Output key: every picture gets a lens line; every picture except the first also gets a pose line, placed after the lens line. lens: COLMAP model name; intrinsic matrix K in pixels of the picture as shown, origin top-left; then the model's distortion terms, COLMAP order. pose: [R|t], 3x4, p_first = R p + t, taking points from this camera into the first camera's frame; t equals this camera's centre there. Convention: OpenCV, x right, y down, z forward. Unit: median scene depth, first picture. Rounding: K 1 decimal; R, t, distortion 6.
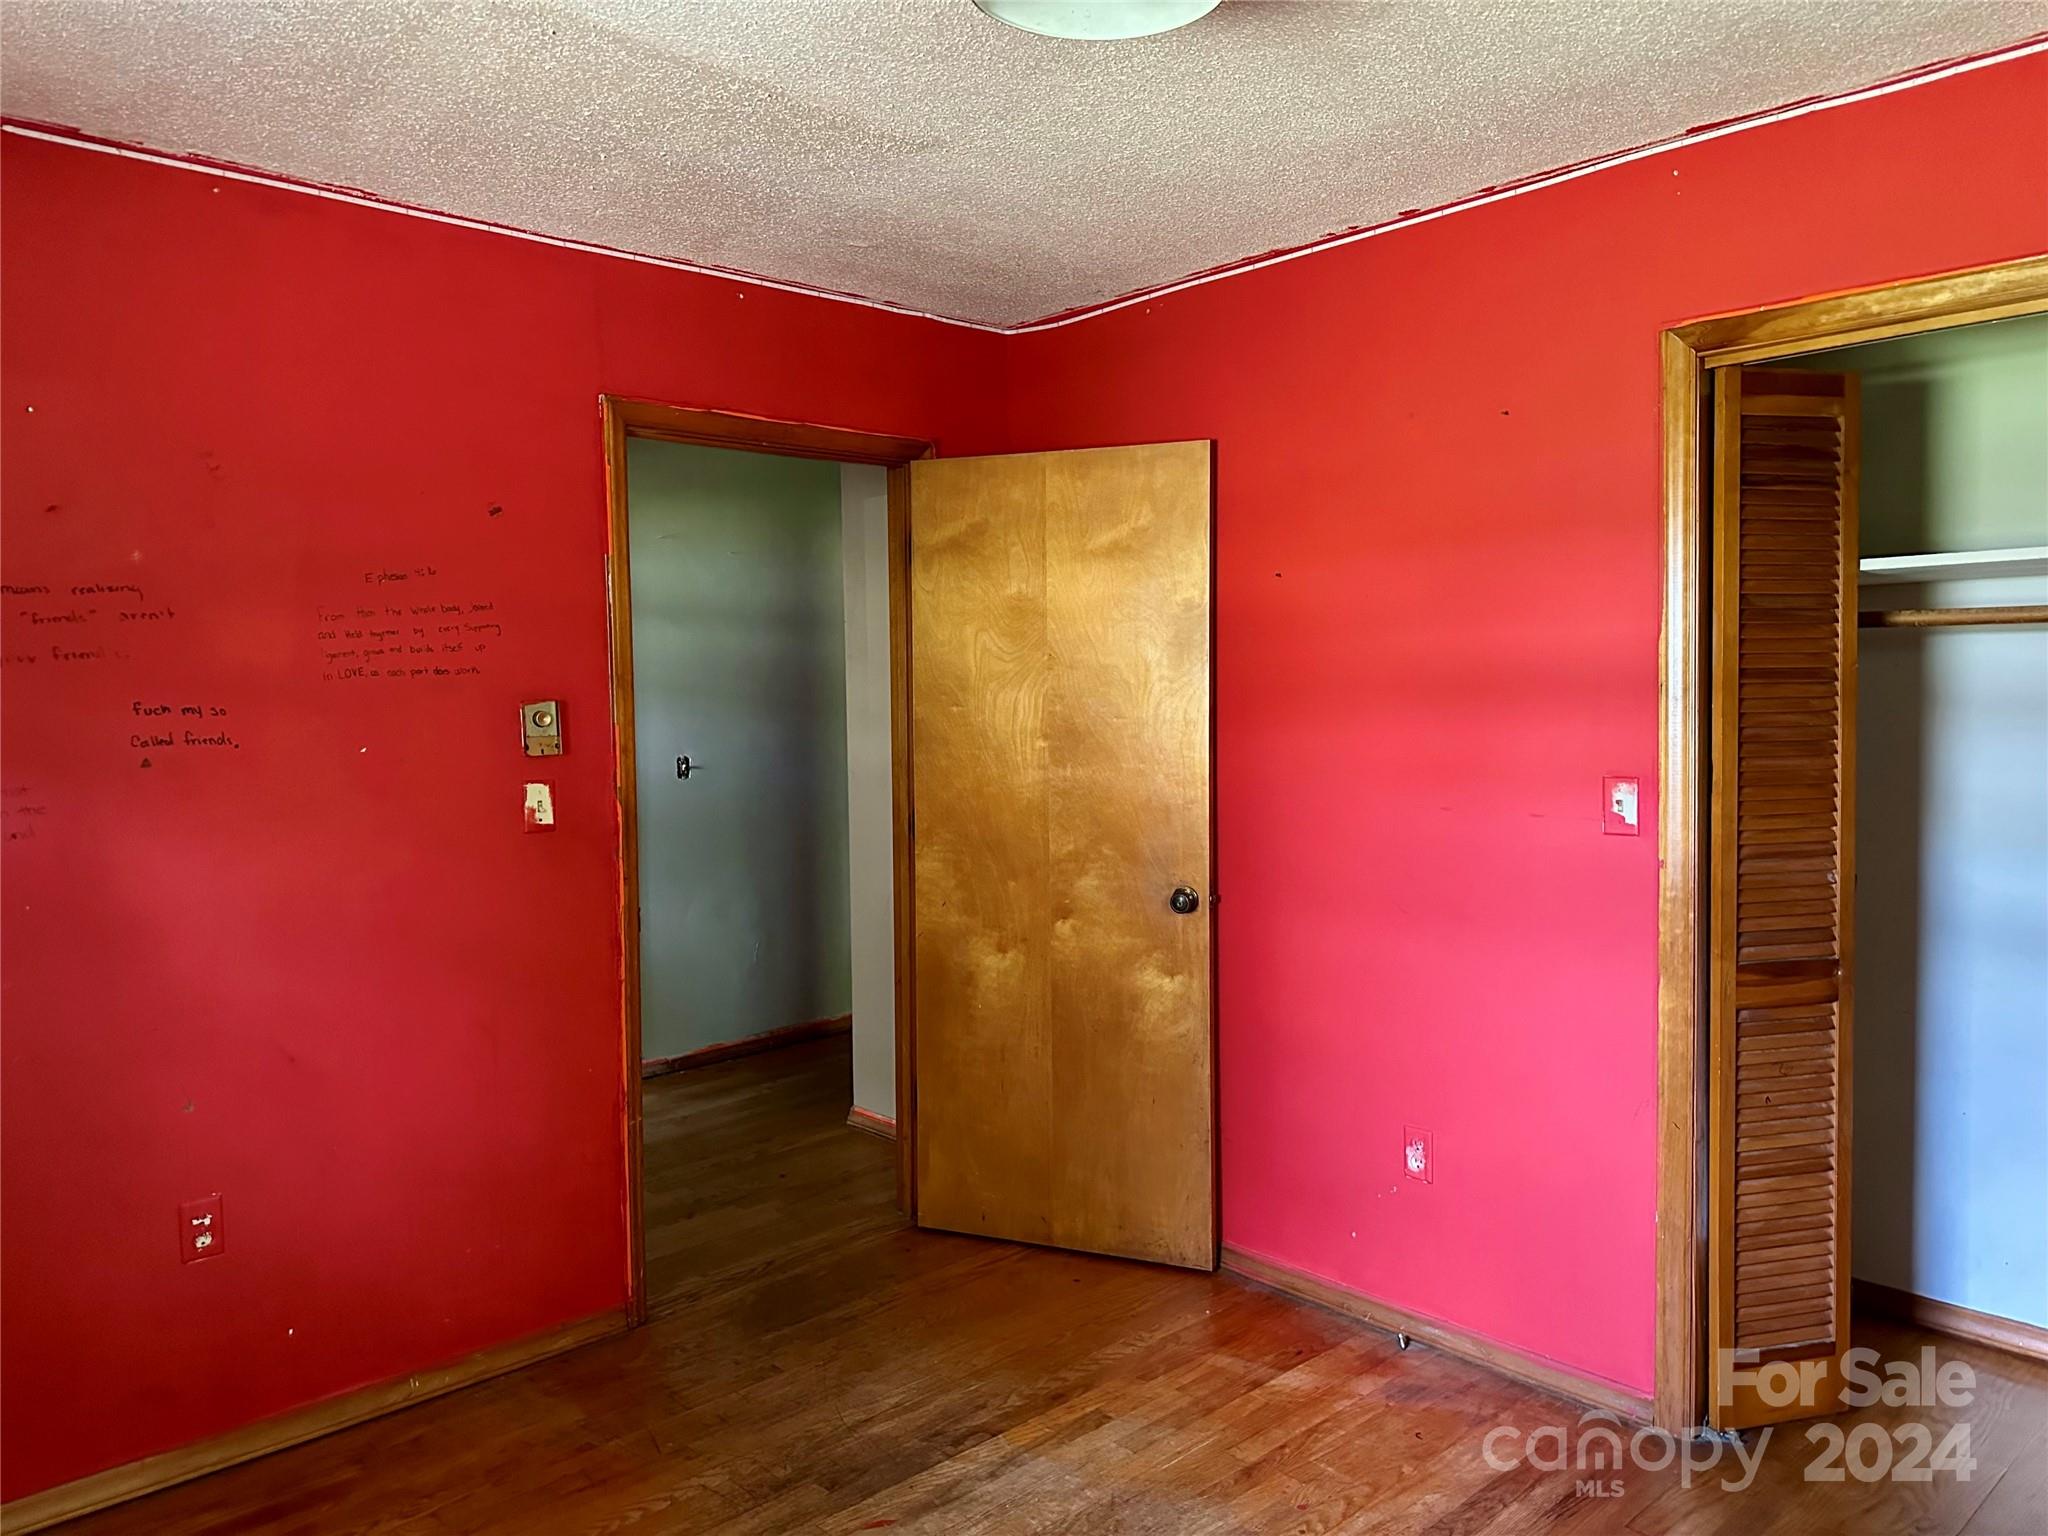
lens RADIAL K [[1409.6, 0, 1024.1], [0, 1409.6, 714.4], [0, 0, 1]] dist [0.052089, -0.239958]
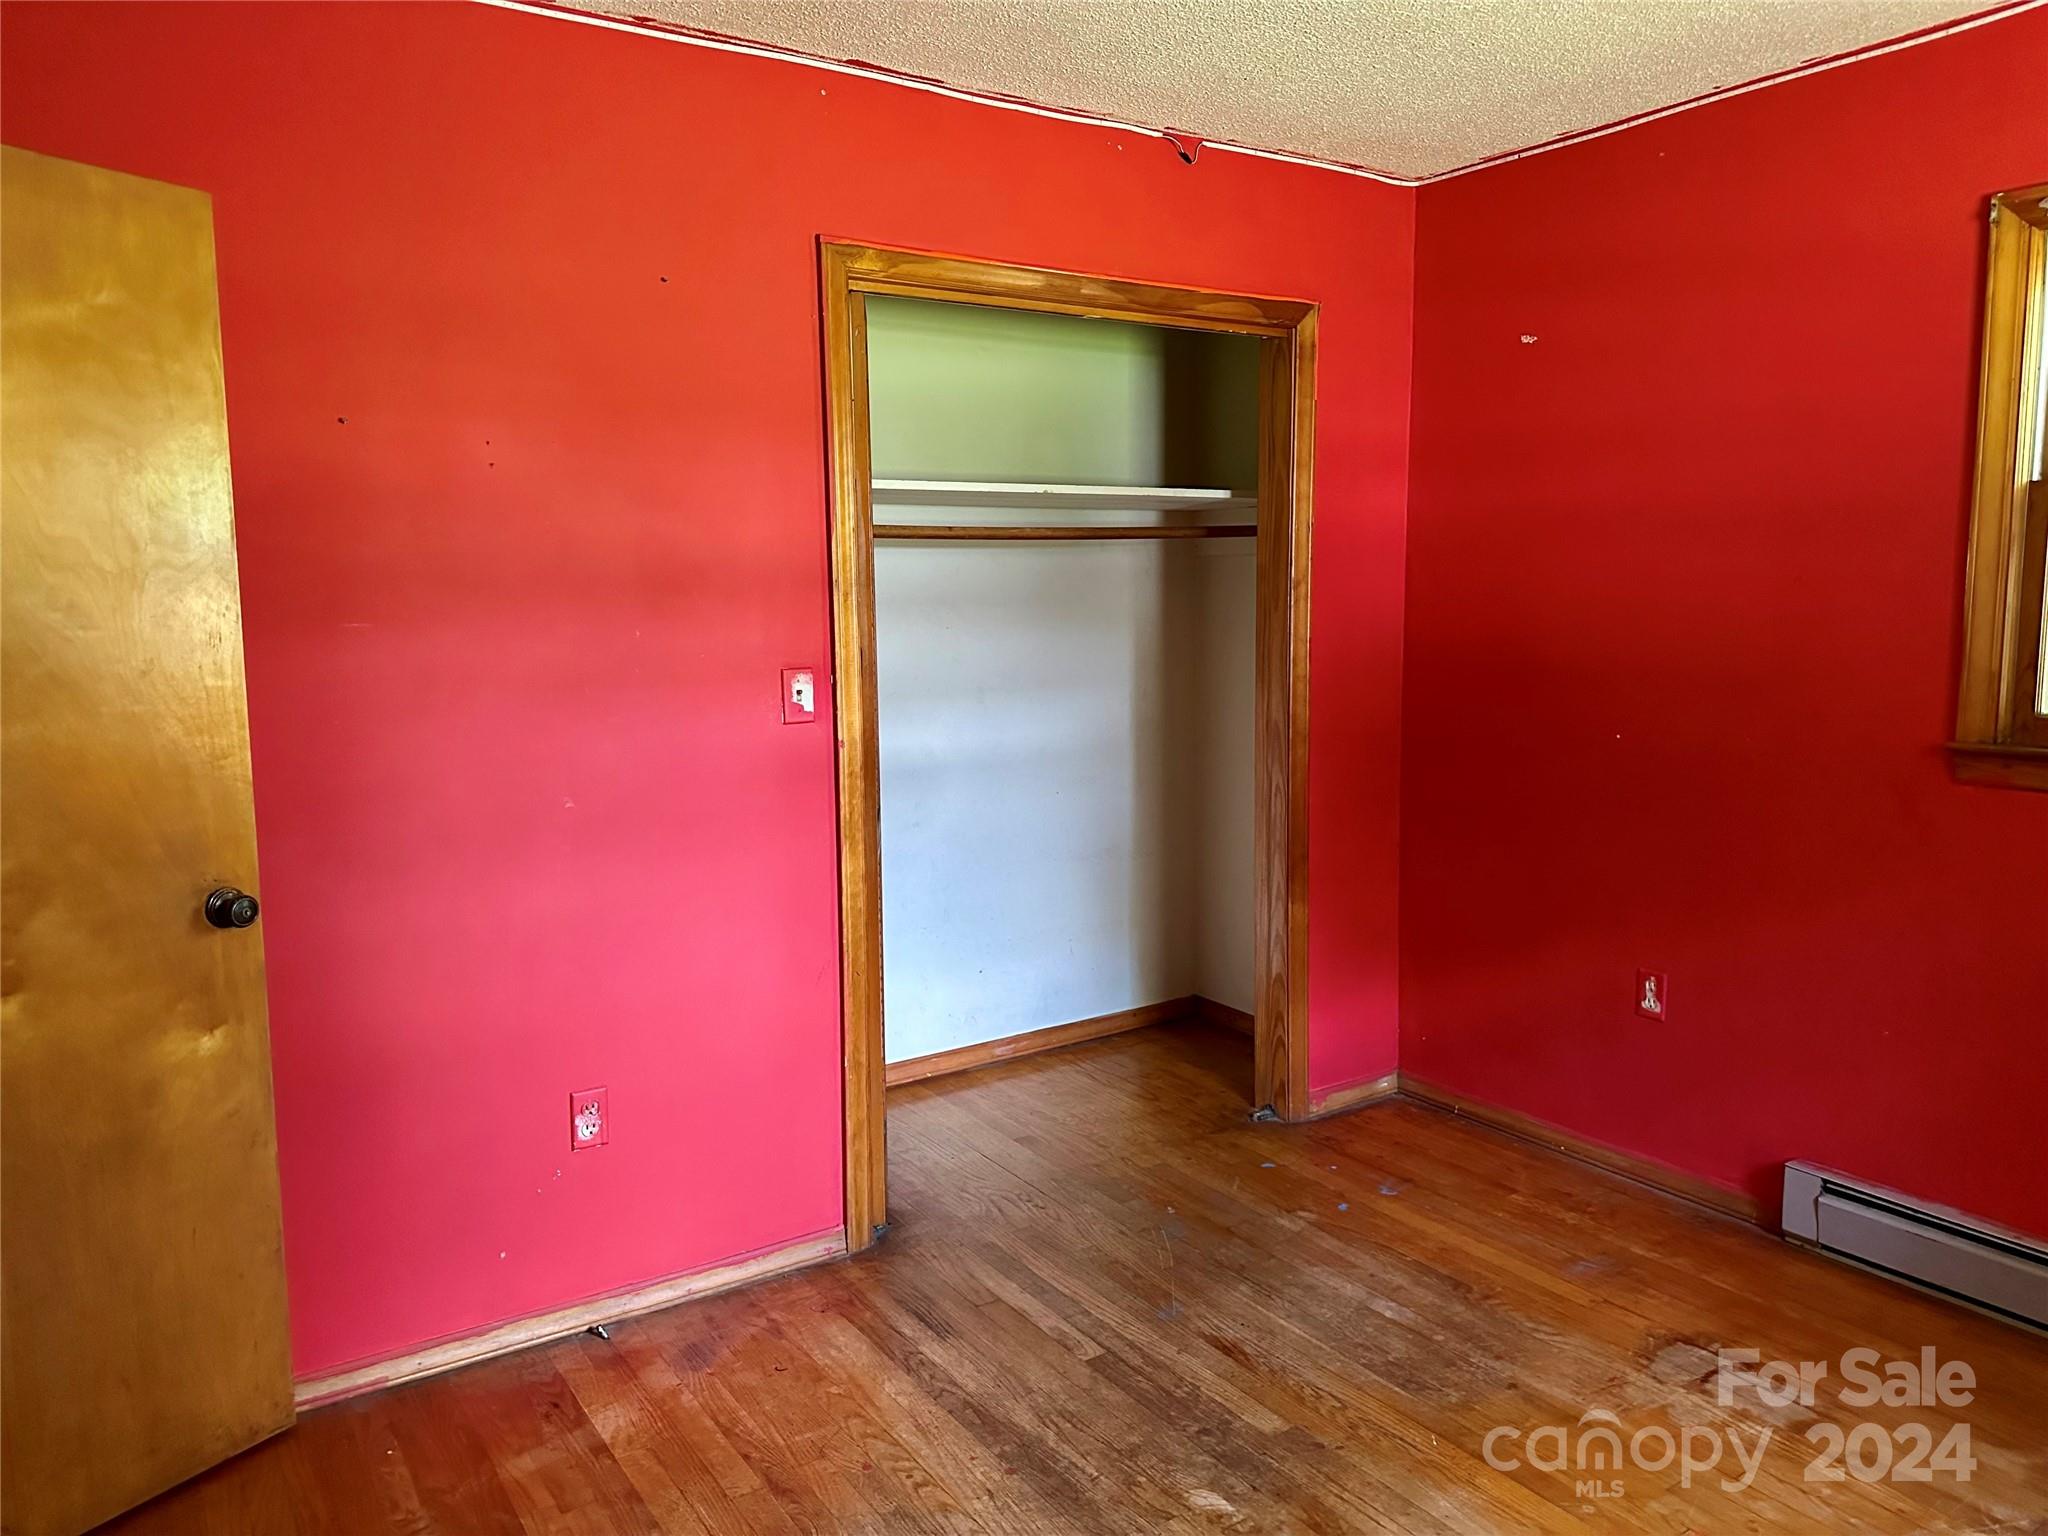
lens RADIAL K [[1390.1, 0, 1024.0], [0, 1390.1, 768.0], [0, 0, 1]] dist [-0.001853, -0.070509]
pose [[0.114279, -0.103242, 0.988070, -0.497465], [0.032982, 0.994431, 0.100092, 0.017097], [-0.992901, 0.021151, 0.117048, 0.603198]]
